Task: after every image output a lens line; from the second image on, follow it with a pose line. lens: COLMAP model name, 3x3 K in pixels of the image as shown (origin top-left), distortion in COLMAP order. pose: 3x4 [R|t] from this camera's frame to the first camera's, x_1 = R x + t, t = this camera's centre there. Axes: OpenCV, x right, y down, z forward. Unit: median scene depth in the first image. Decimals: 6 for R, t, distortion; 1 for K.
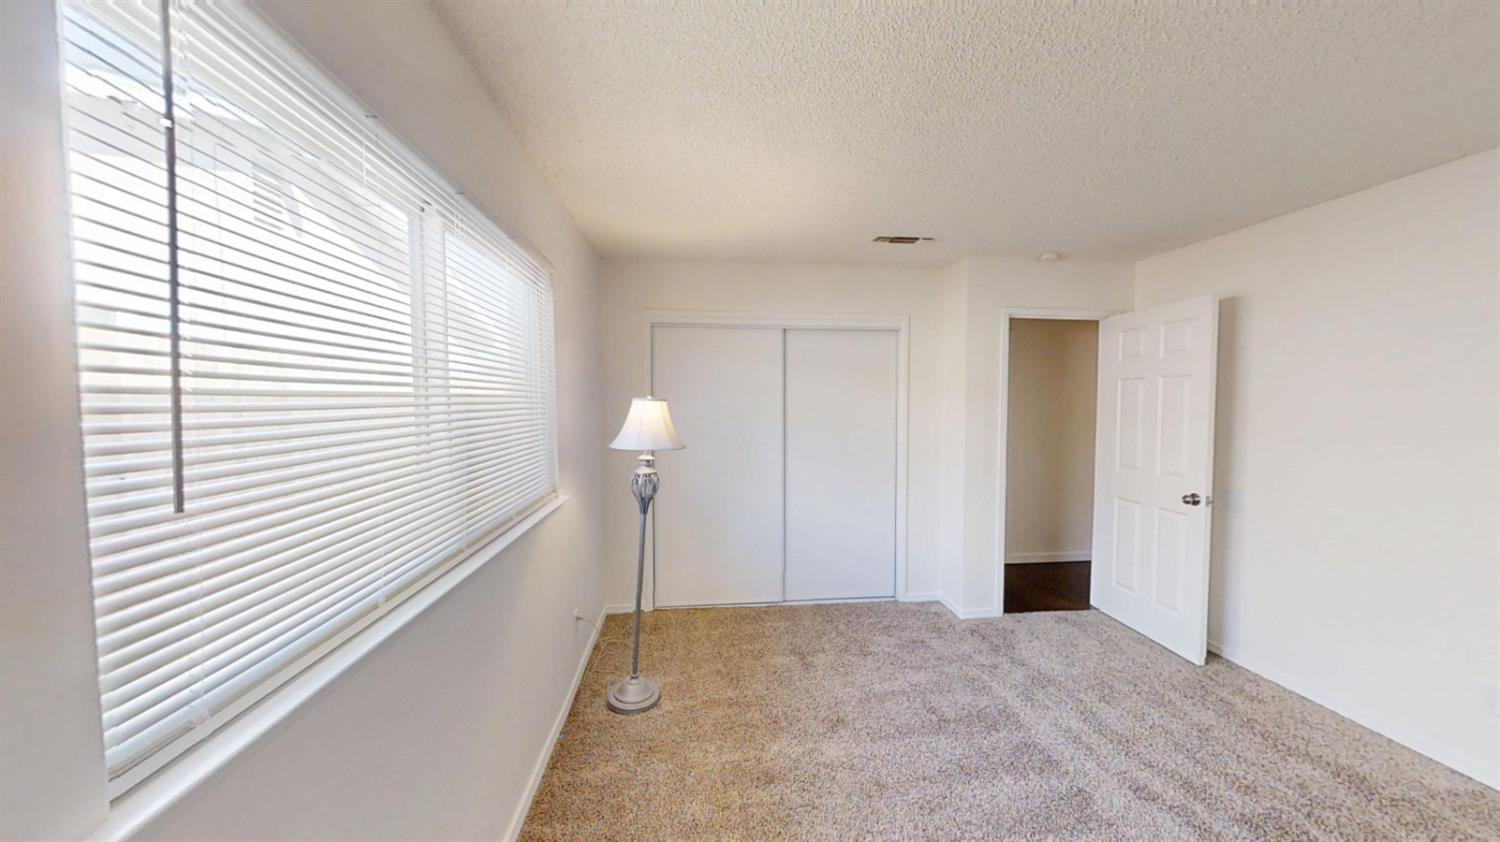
lens RADIAL K [[492.0, 0, 750.0], [0, 492.0, 421.0], [0, 0, 1]] dist [0.000034, 0.000016]
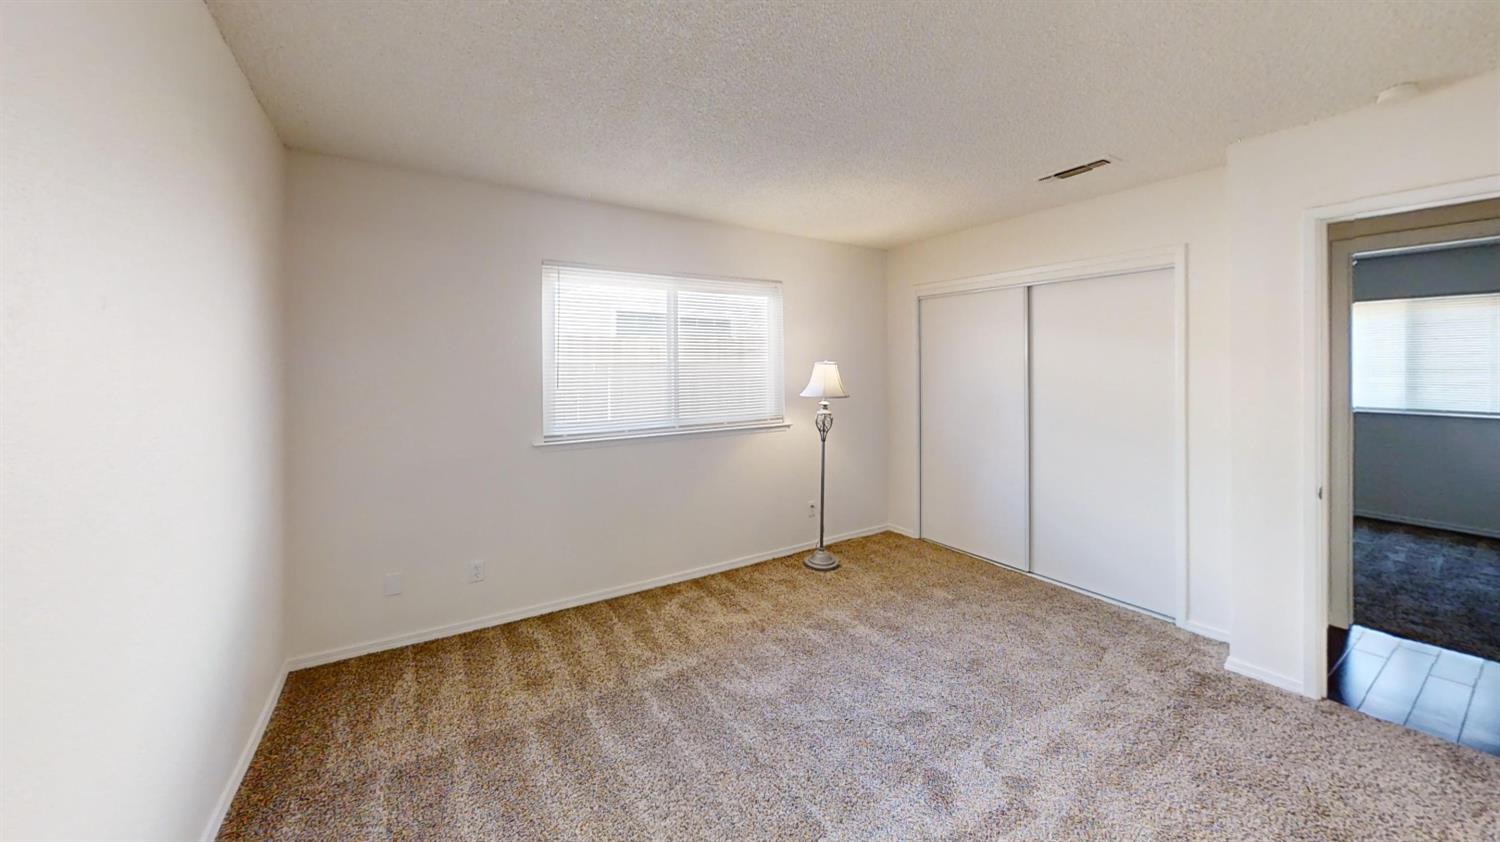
lens RADIAL K [[492.0, 0, 750.0], [0, 492.0, 421.0], [0, 0, 1]] dist [0.000034, 0.000016]
pose [[0.496322, 0.092901, -0.863153, 0.749962], [-0.030569, 0.995511, 0.089569, 0.003283], [0.867600, -0.018069, 0.496934, 0.064142]]
